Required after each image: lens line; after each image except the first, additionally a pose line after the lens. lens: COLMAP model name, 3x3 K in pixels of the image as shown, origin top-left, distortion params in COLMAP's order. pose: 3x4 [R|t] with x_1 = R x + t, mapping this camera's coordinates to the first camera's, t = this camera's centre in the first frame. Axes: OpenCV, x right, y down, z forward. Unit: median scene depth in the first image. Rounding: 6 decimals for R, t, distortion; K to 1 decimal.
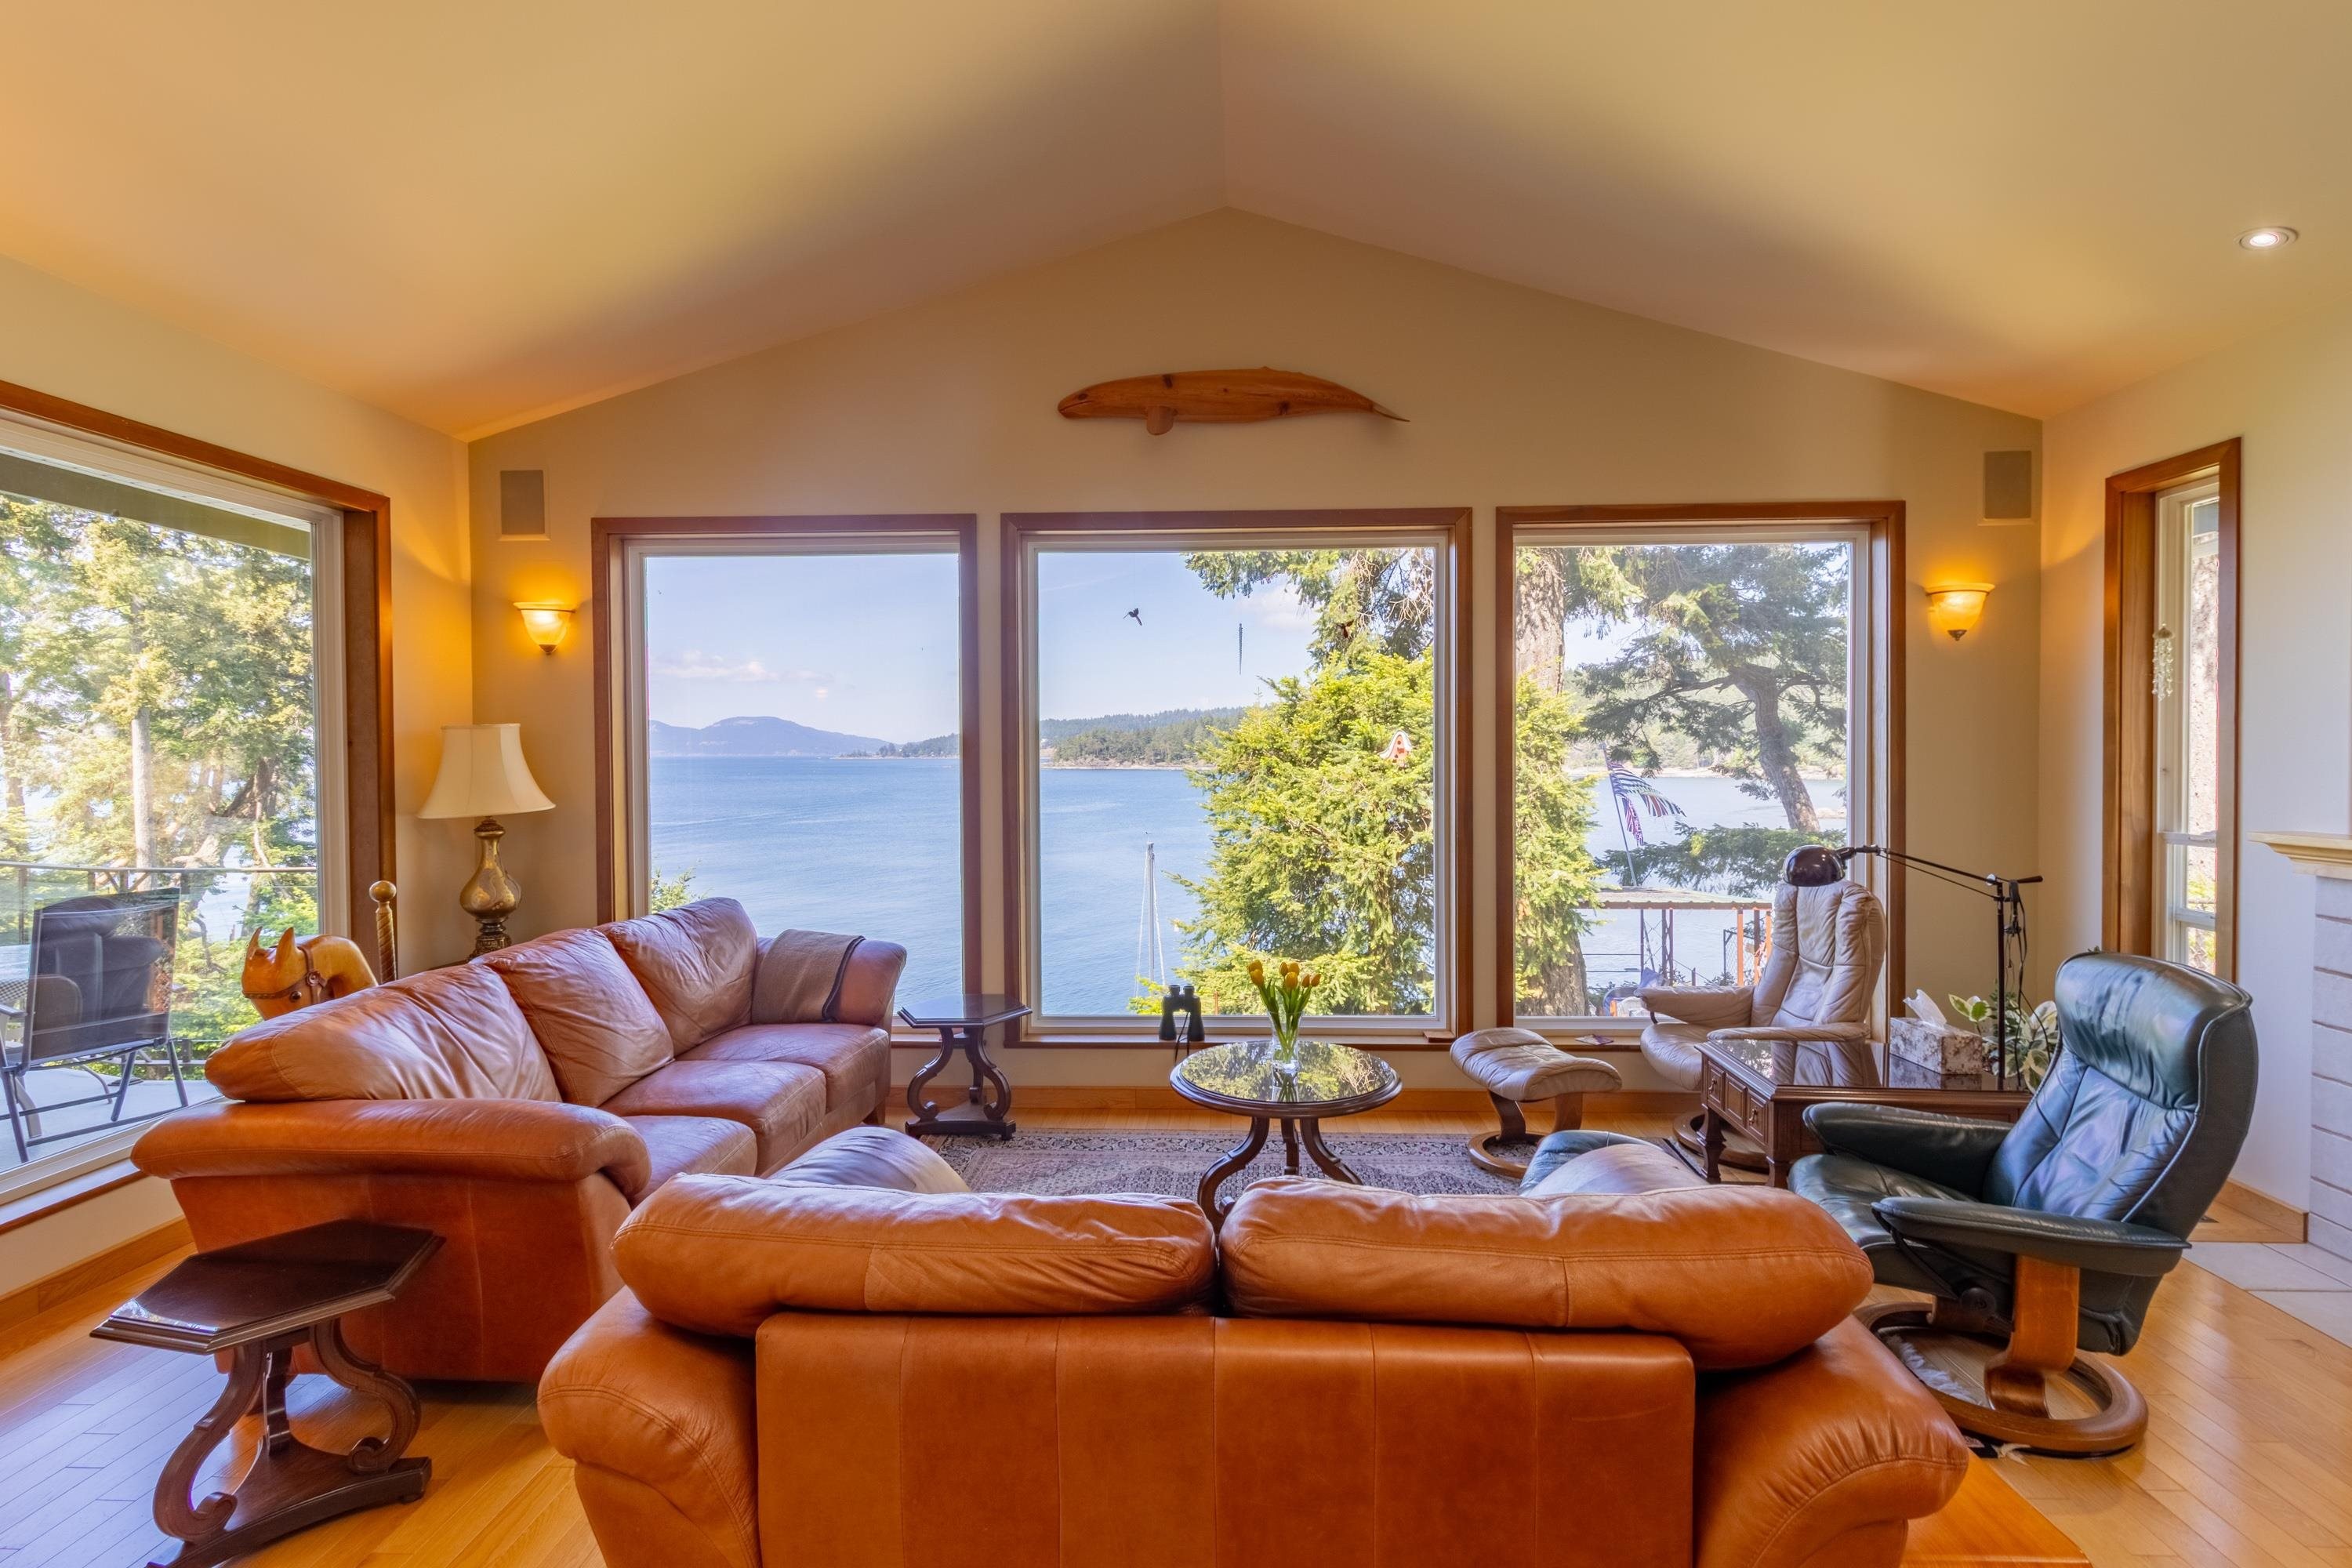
lens RADIAL K [[1134.0, 0, 1176.0], [0, 1134.0, 784.0], [0, 0, 1]] dist [0.003238, 0.000311]
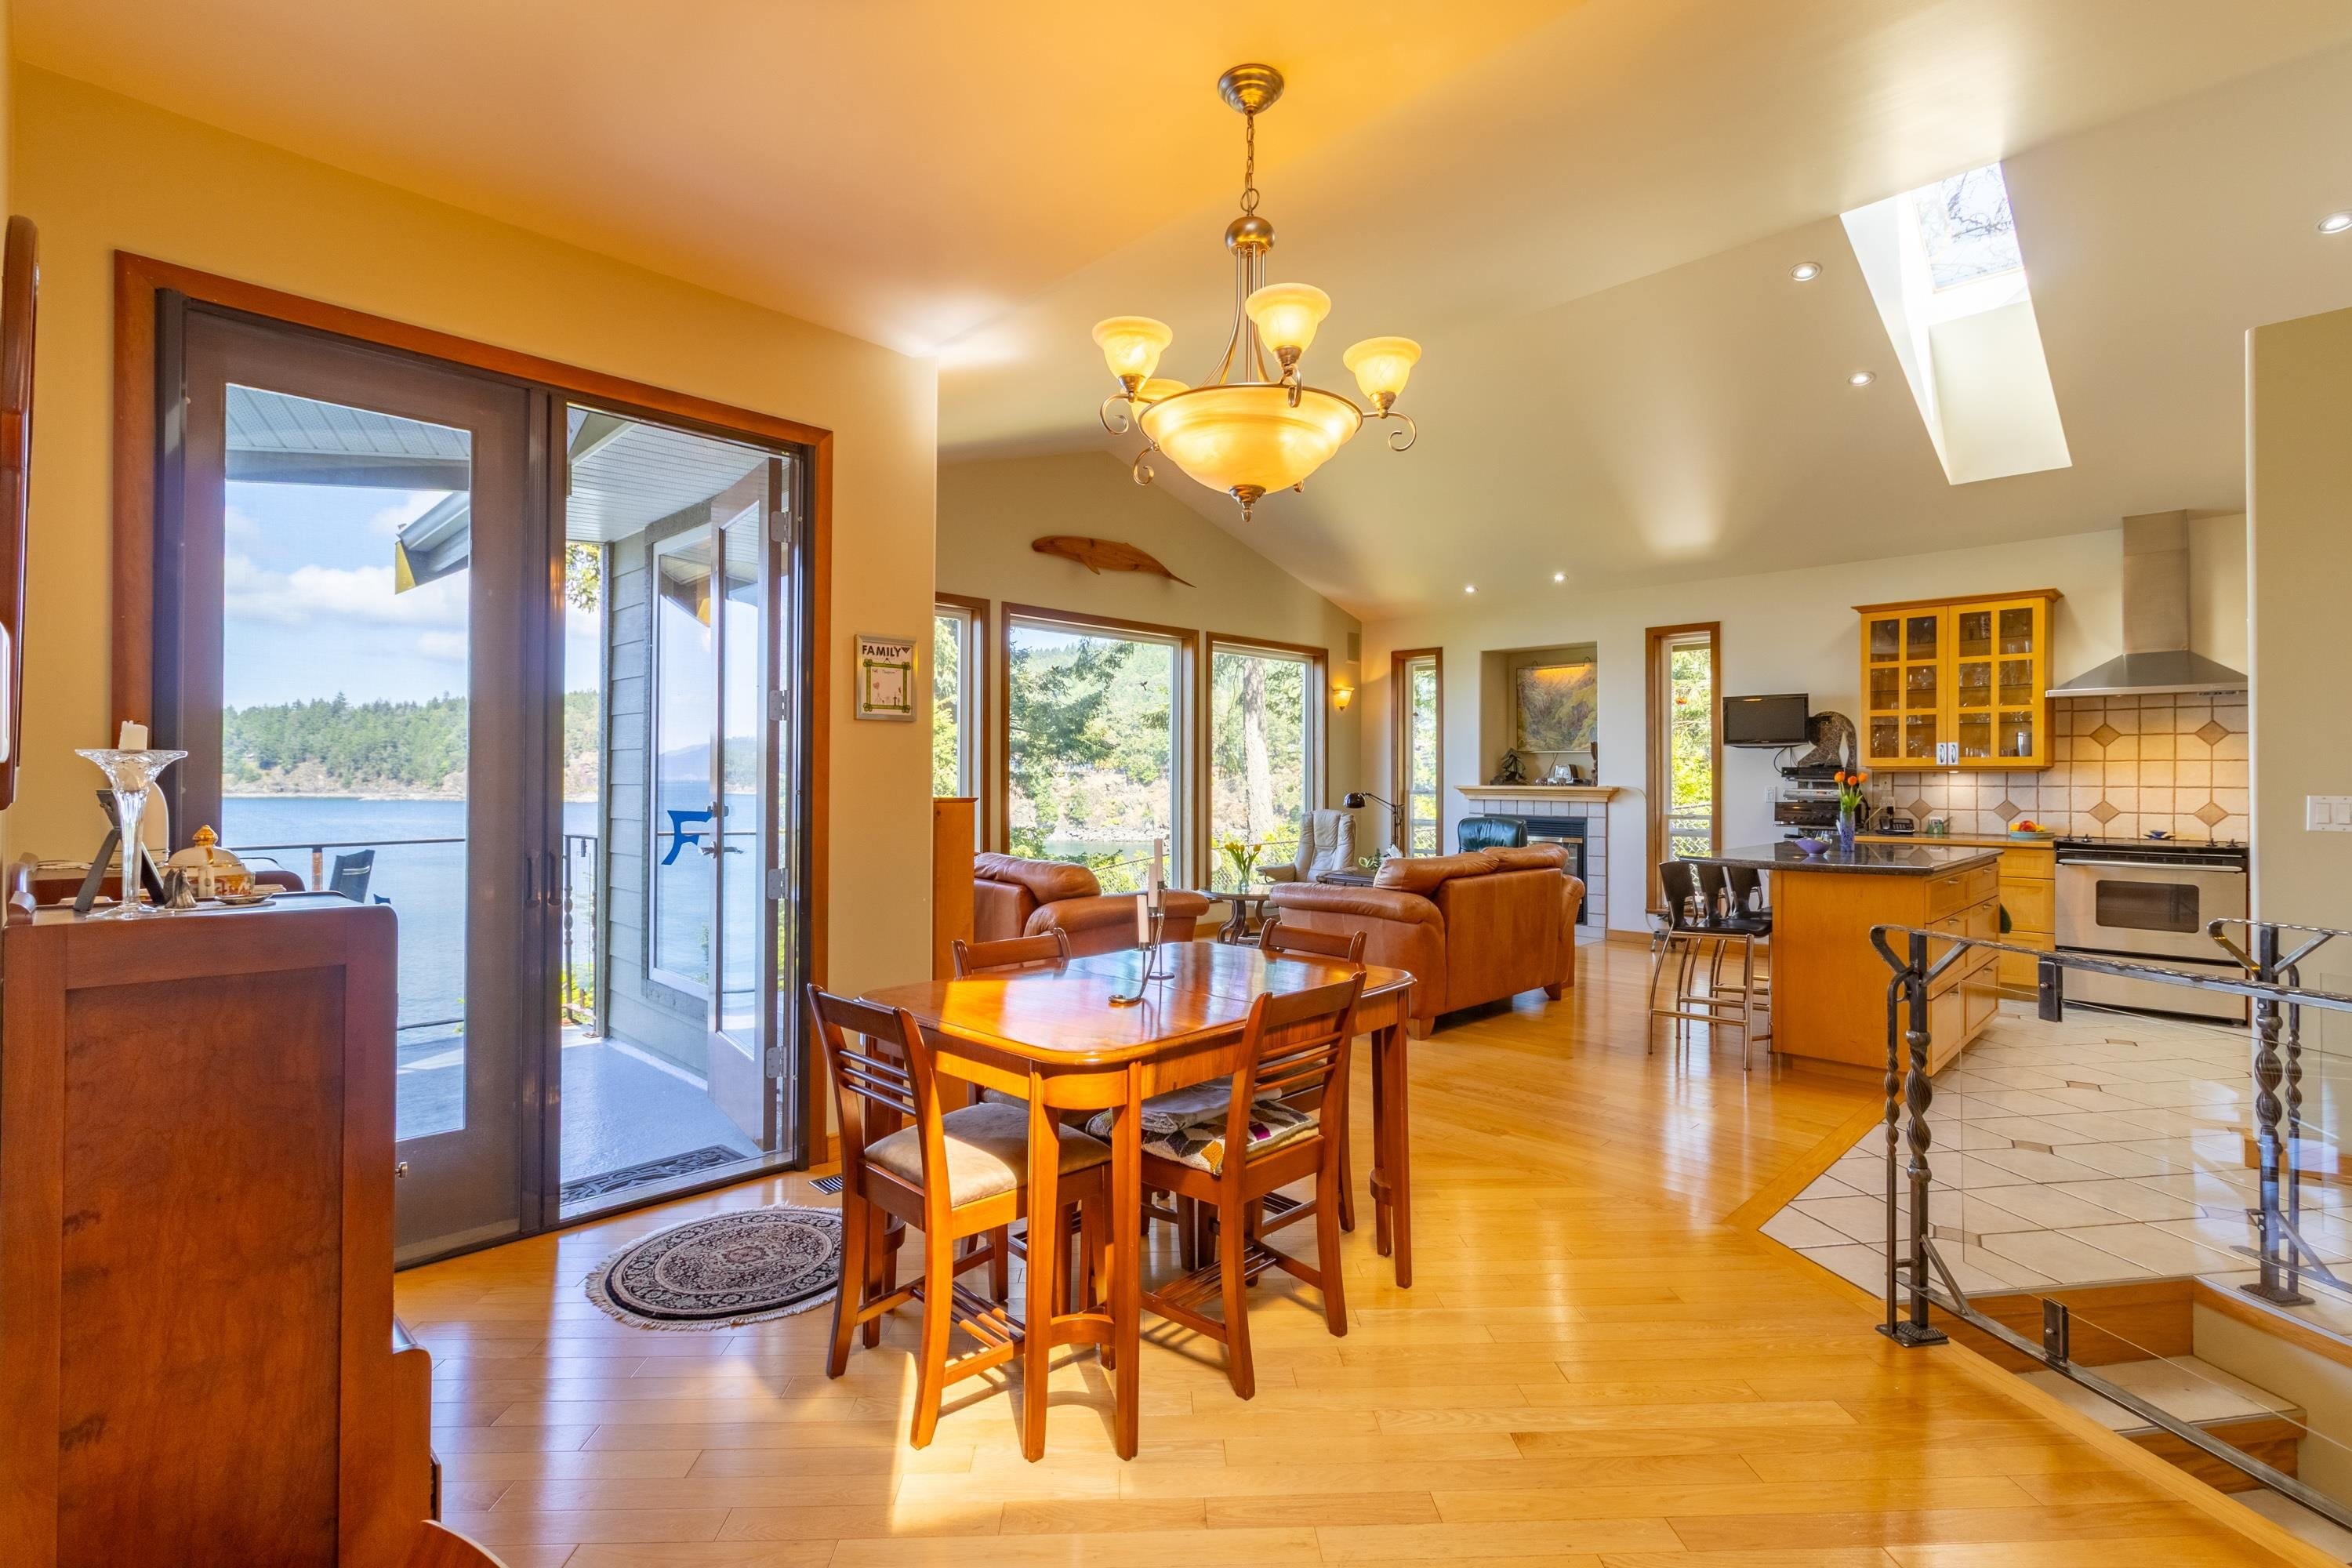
lens RADIAL K [[1096.2, 0, 1204.6], [0, 1096.2, 788.3], [0, 0, 1]] dist [-0.004162, -0.000874]
pose [[0.659627, 0.001500, 0.751592, -1.188922], [0.013171, 0.999821, -0.013554, 0.060441], [-0.751478, 0.018840, 0.659489, -0.274925]]
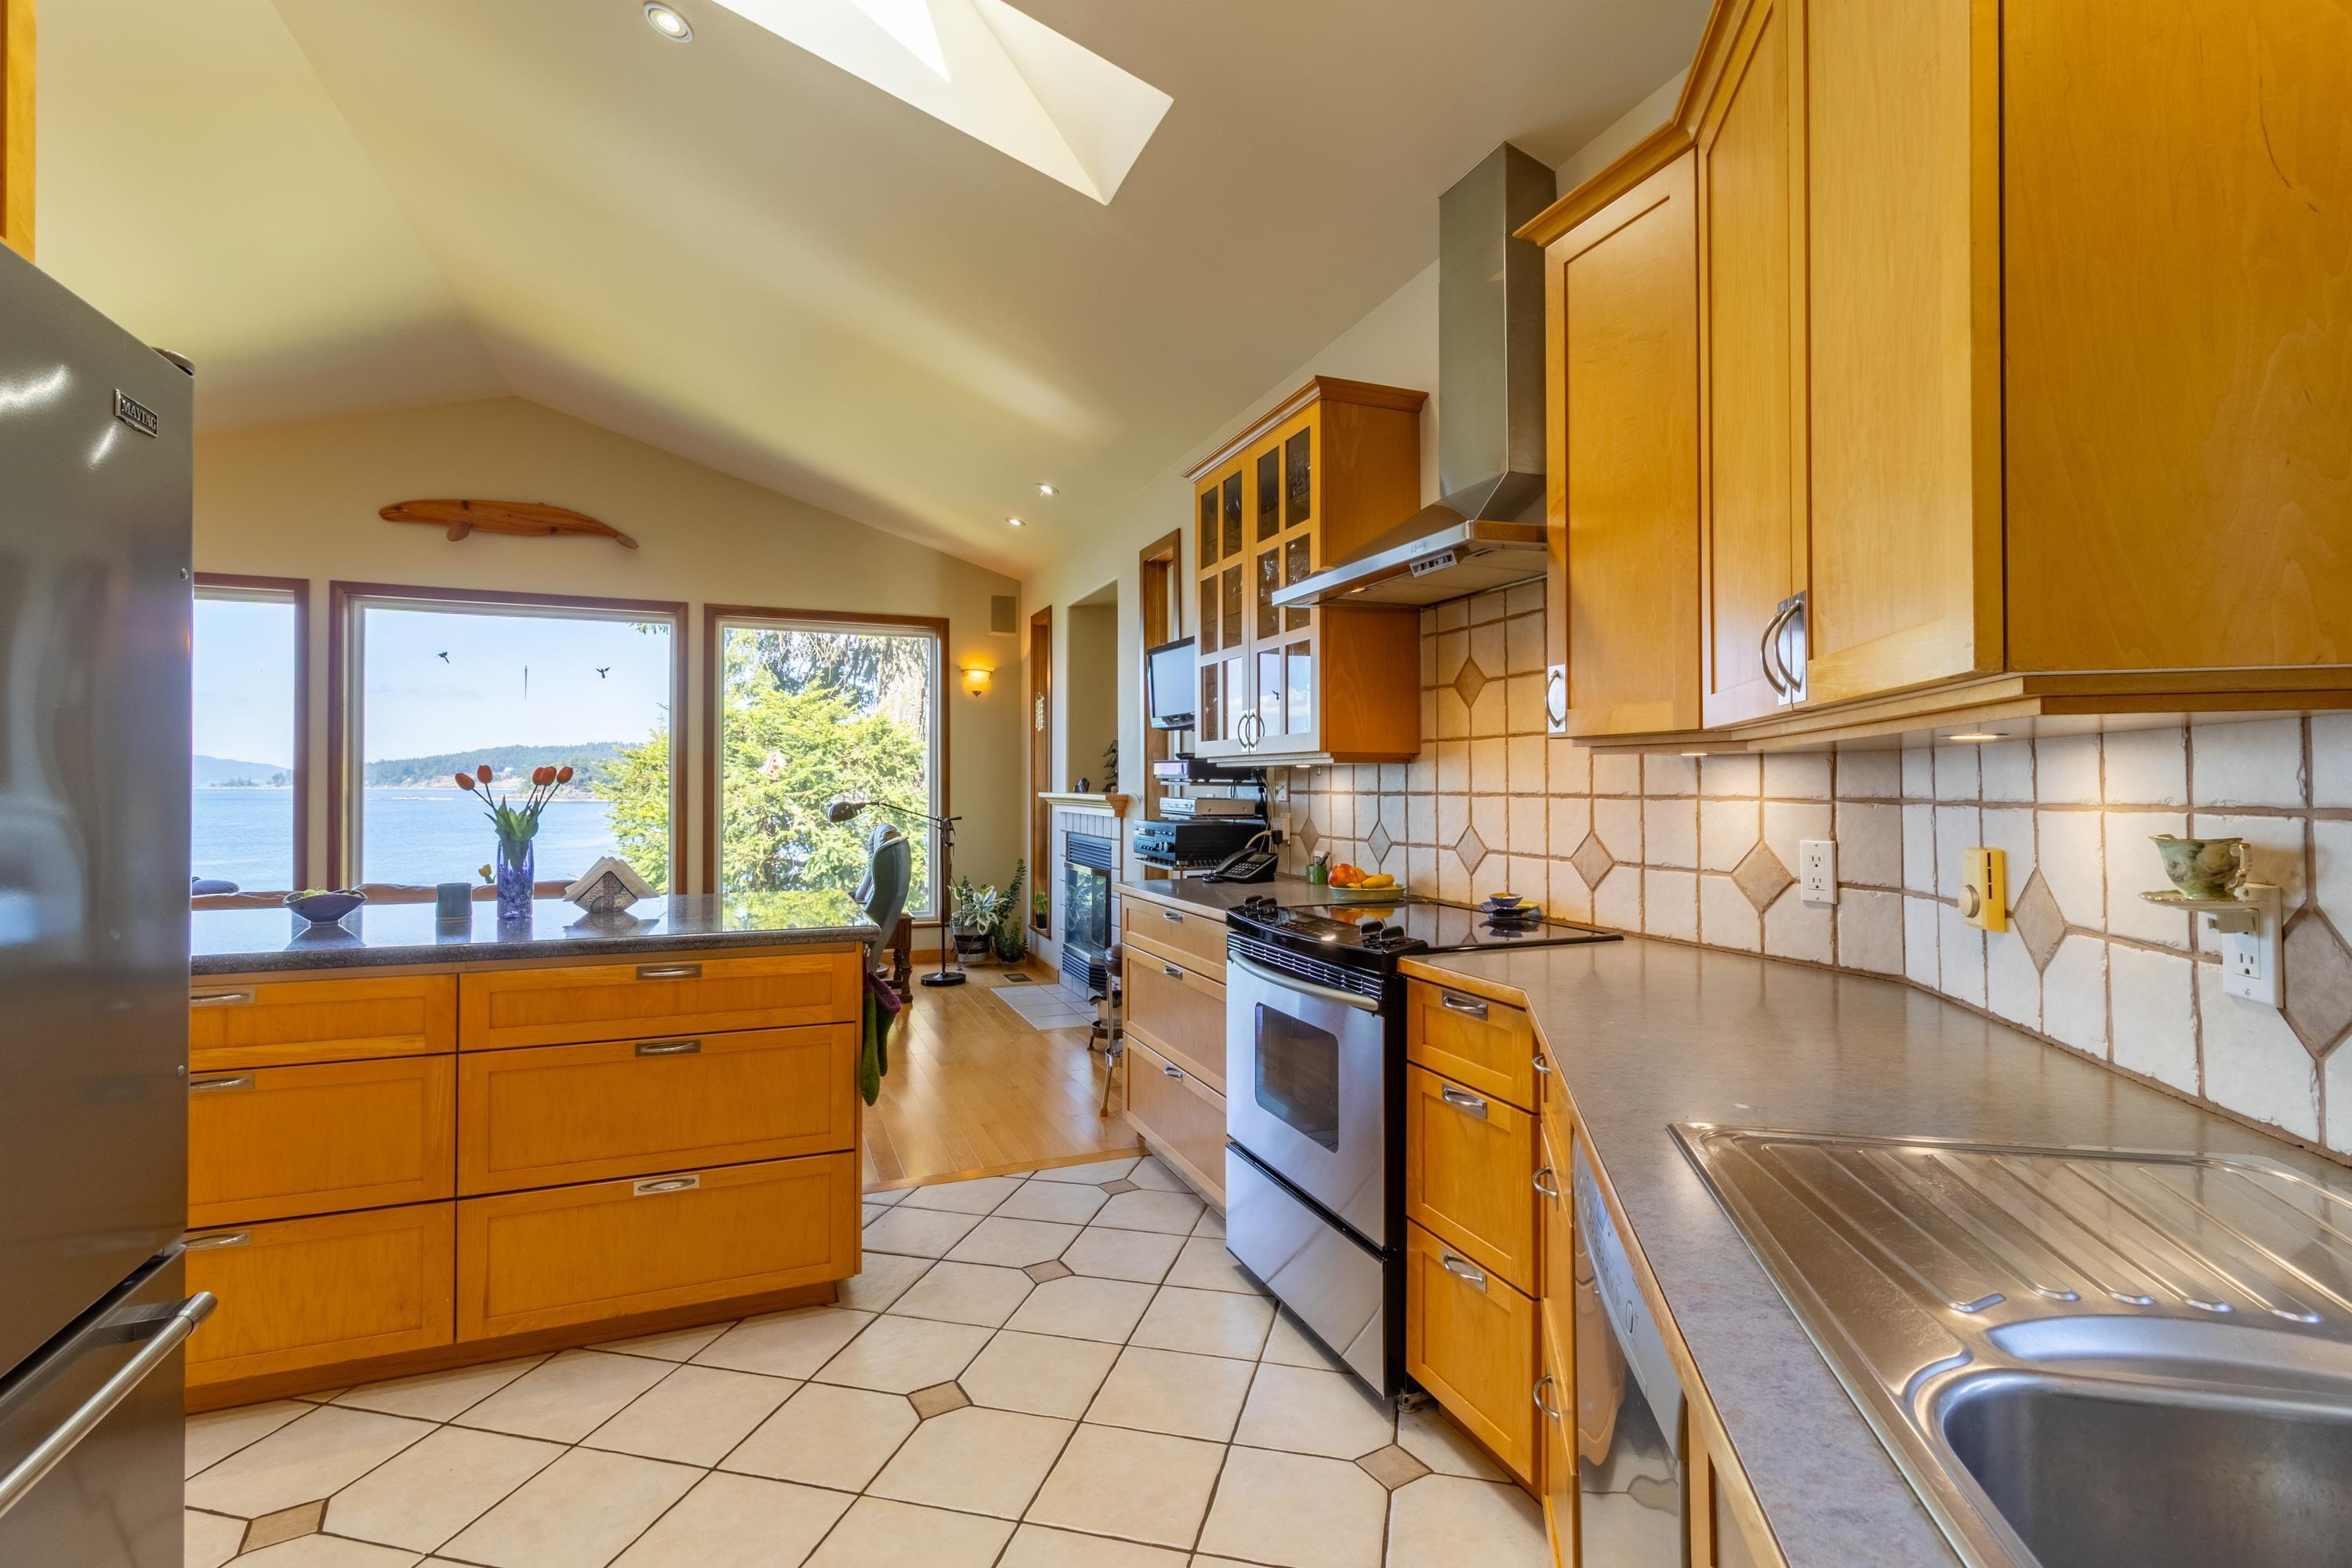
lens RADIAL K [[1096.2, 0, 1204.6], [0, 1096.2, 788.3], [0, 0, 1]] dist [-0.004162, -0.000874]
pose [[0.899866, 0.005020, 0.436137, 0.245165], [0.006086, 0.999692, -0.024064, 0.065252], [-0.436123, 0.024309, 0.899559, -0.736102]]
